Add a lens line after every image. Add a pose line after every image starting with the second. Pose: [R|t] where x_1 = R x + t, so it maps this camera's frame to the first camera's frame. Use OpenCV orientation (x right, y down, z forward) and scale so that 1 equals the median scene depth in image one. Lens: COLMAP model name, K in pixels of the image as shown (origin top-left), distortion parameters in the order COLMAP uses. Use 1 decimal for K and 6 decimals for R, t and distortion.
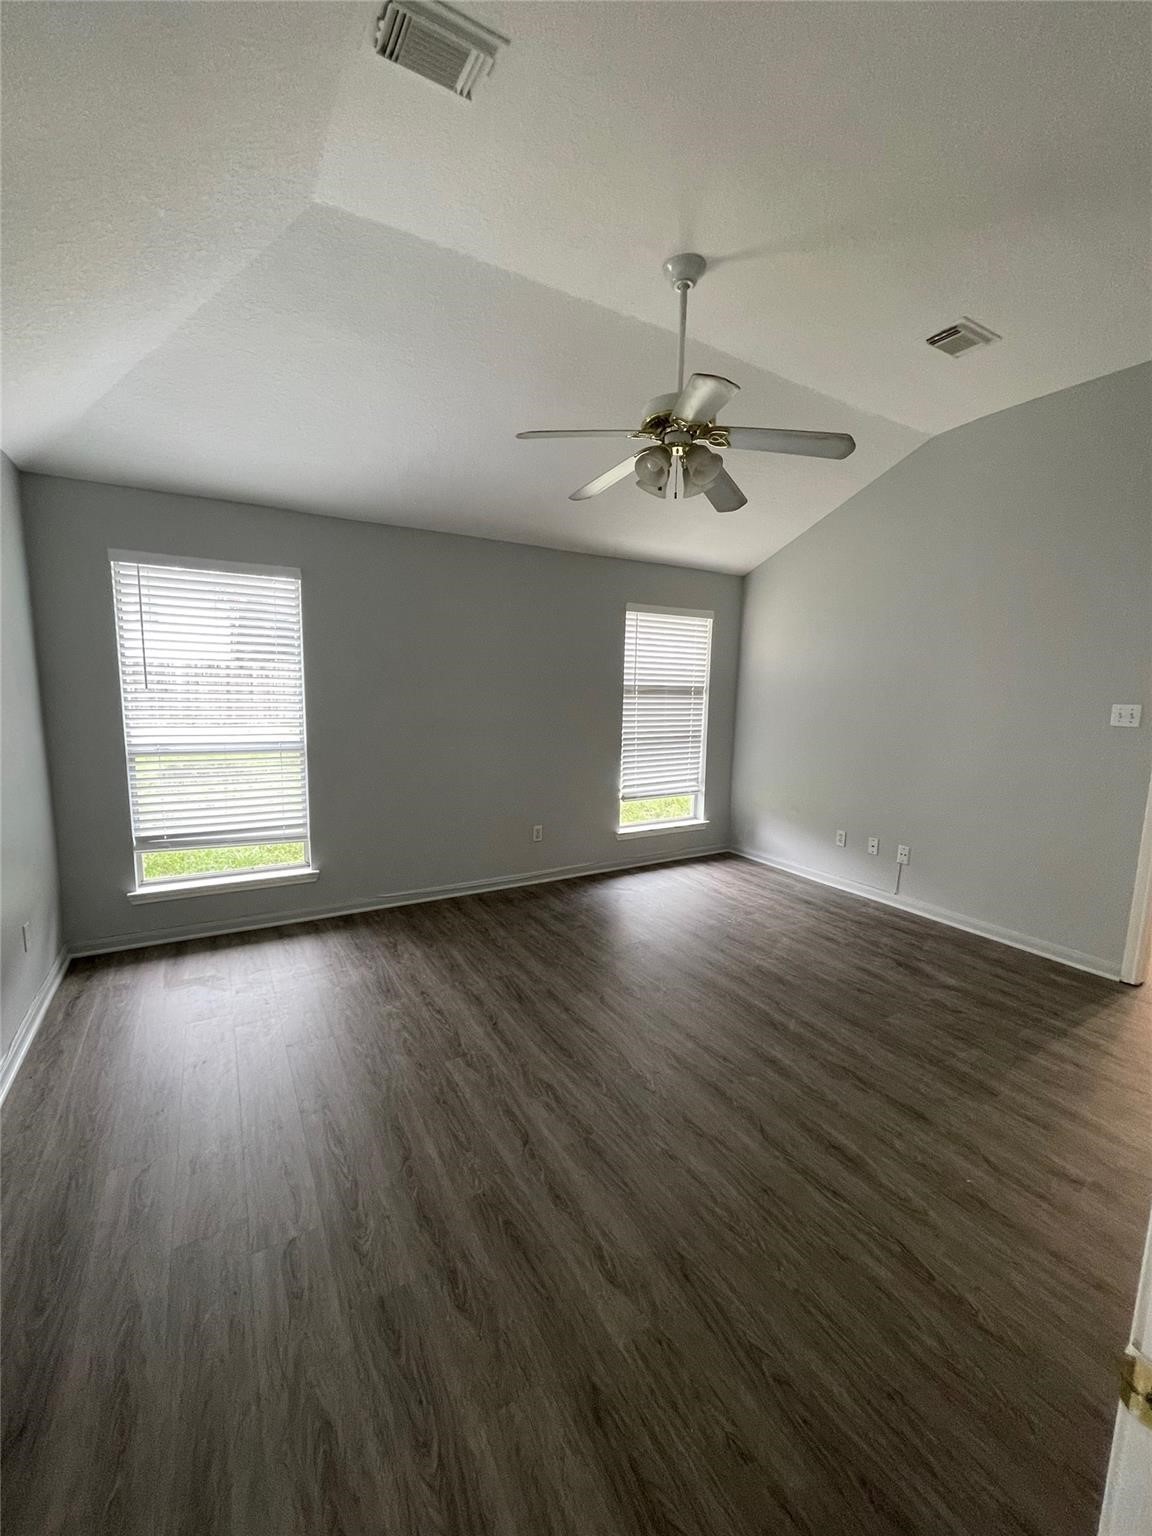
lens RADIAL K [[619.4, 0, 581.0], [0, 619.4, 762.2], [0, 0, 1]] dist [0.009822, -0.000116]
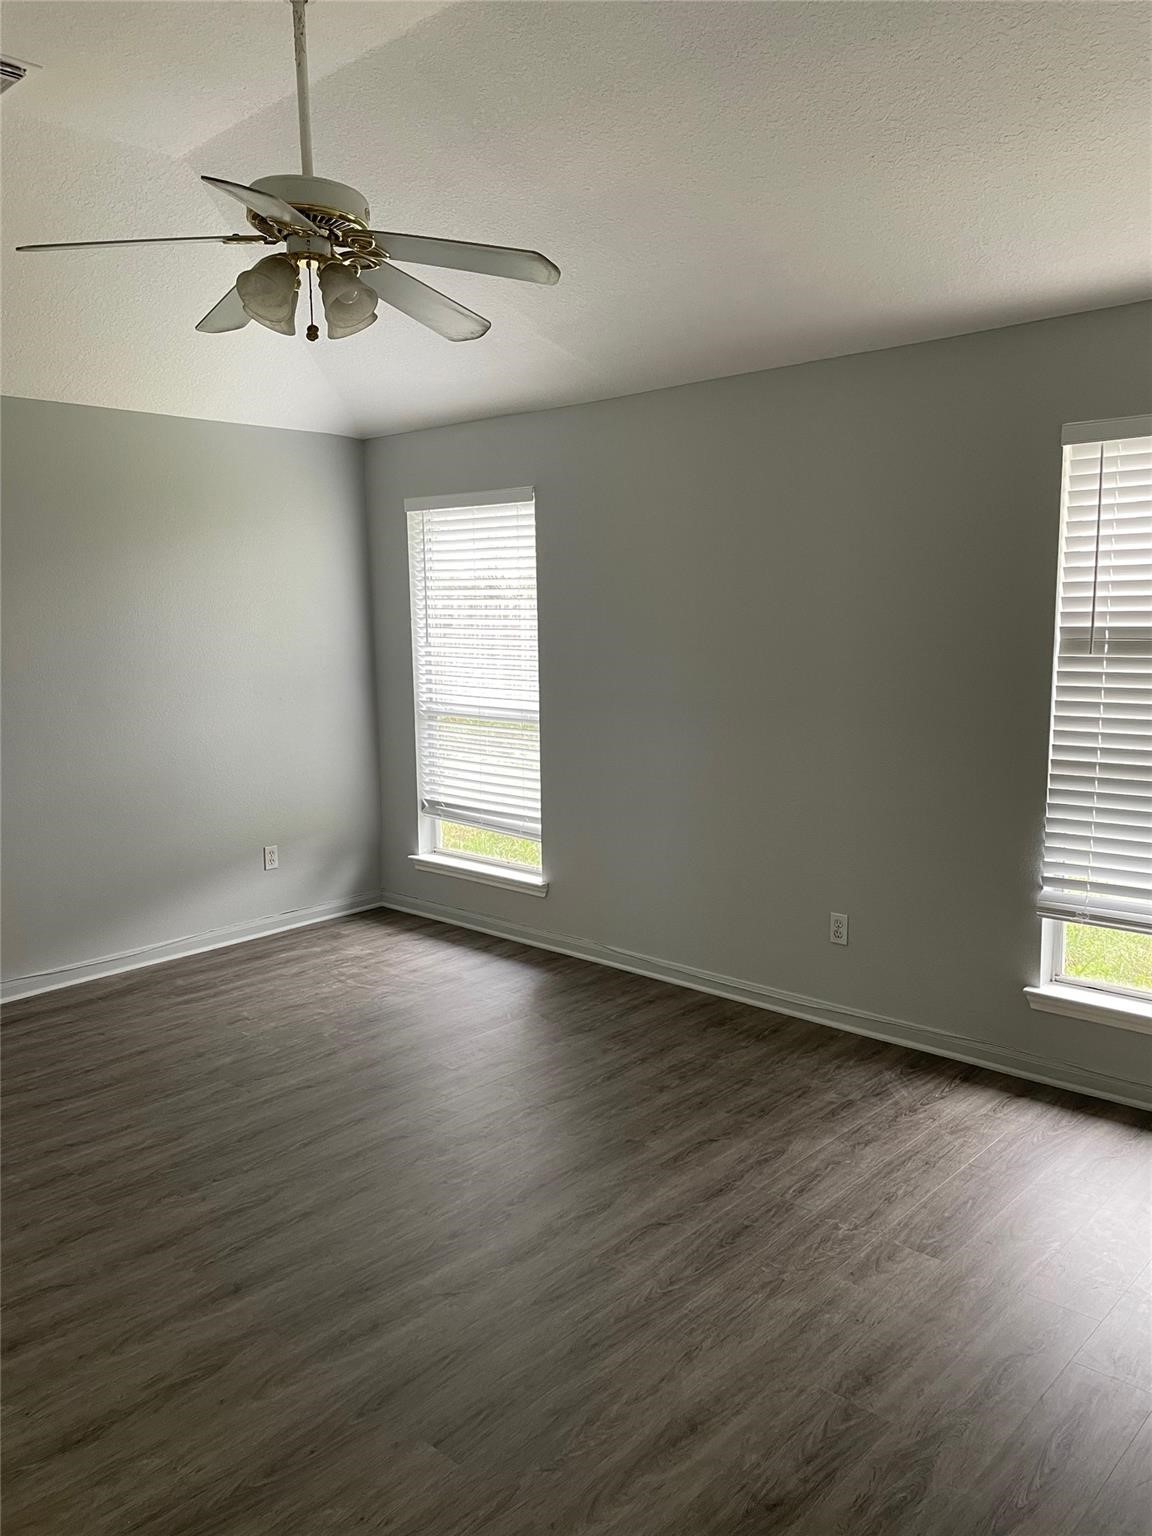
lens RADIAL K [[1149.3, 0, 580.9], [0, 1149.3, 770.8], [0, 0, 1]] dist [0.061800, -0.004660]
pose [[0.290603, 0.104011, -0.951174, 0.924056], [-0.110961, 0.991031, 0.074469, -0.071824], [0.950388, 0.083902, 0.299538, 0.632278]]
